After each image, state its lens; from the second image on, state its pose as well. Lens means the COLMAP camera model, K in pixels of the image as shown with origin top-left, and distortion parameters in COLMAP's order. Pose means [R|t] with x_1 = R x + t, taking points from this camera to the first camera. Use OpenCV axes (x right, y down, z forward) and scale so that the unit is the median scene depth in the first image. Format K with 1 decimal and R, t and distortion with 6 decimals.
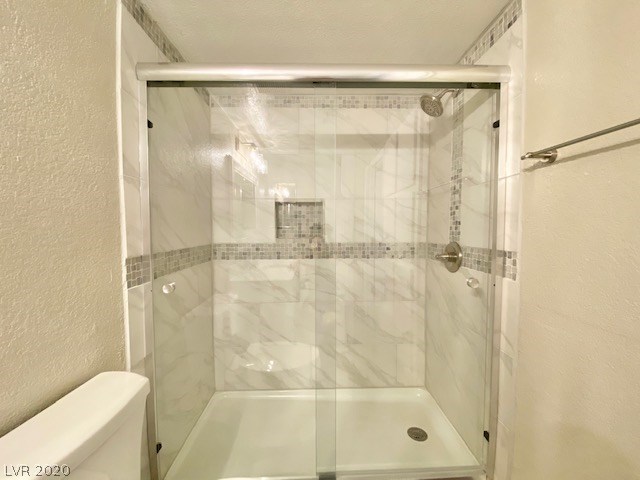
lens RADIAL K [[257.0, 0, 320.5], [0, 257.0, 237.9], [0, 0, 1]] dist [0.035946, -0.026813]
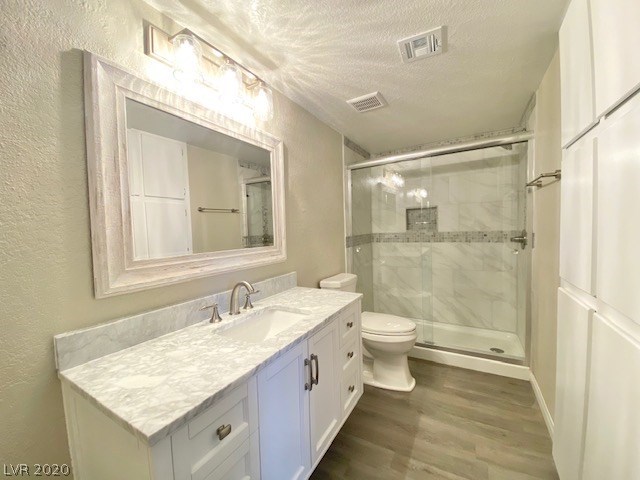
lens RADIAL K [[257.0, 0, 320.5], [0, 257.0, 237.9], [0, 0, 1]] dist [0.035946, -0.026813]
pose [[0.851822, -0.003223, -0.523821, 0.239929], [0.012577, 0.999819, 0.014300, 0.022101], [0.523680, -0.018769, 0.851708, -0.772696]]
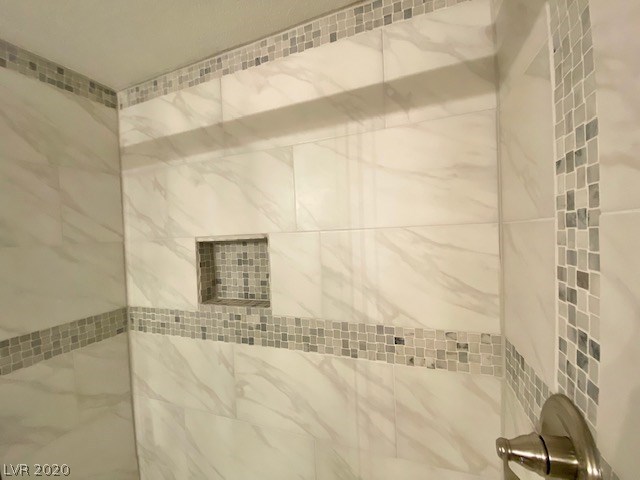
lens RADIAL K [[257.0, 0, 320.5], [0, 257.0, 237.9], [0, 0, 1]] dist [0.035946, -0.026813]
pose [[0.926654, -0.032738, -0.374486, 0.312755], [0.026118, 0.999400, -0.022740, -0.127921], [0.375006, 0.011291, 0.926954, 0.544863]]
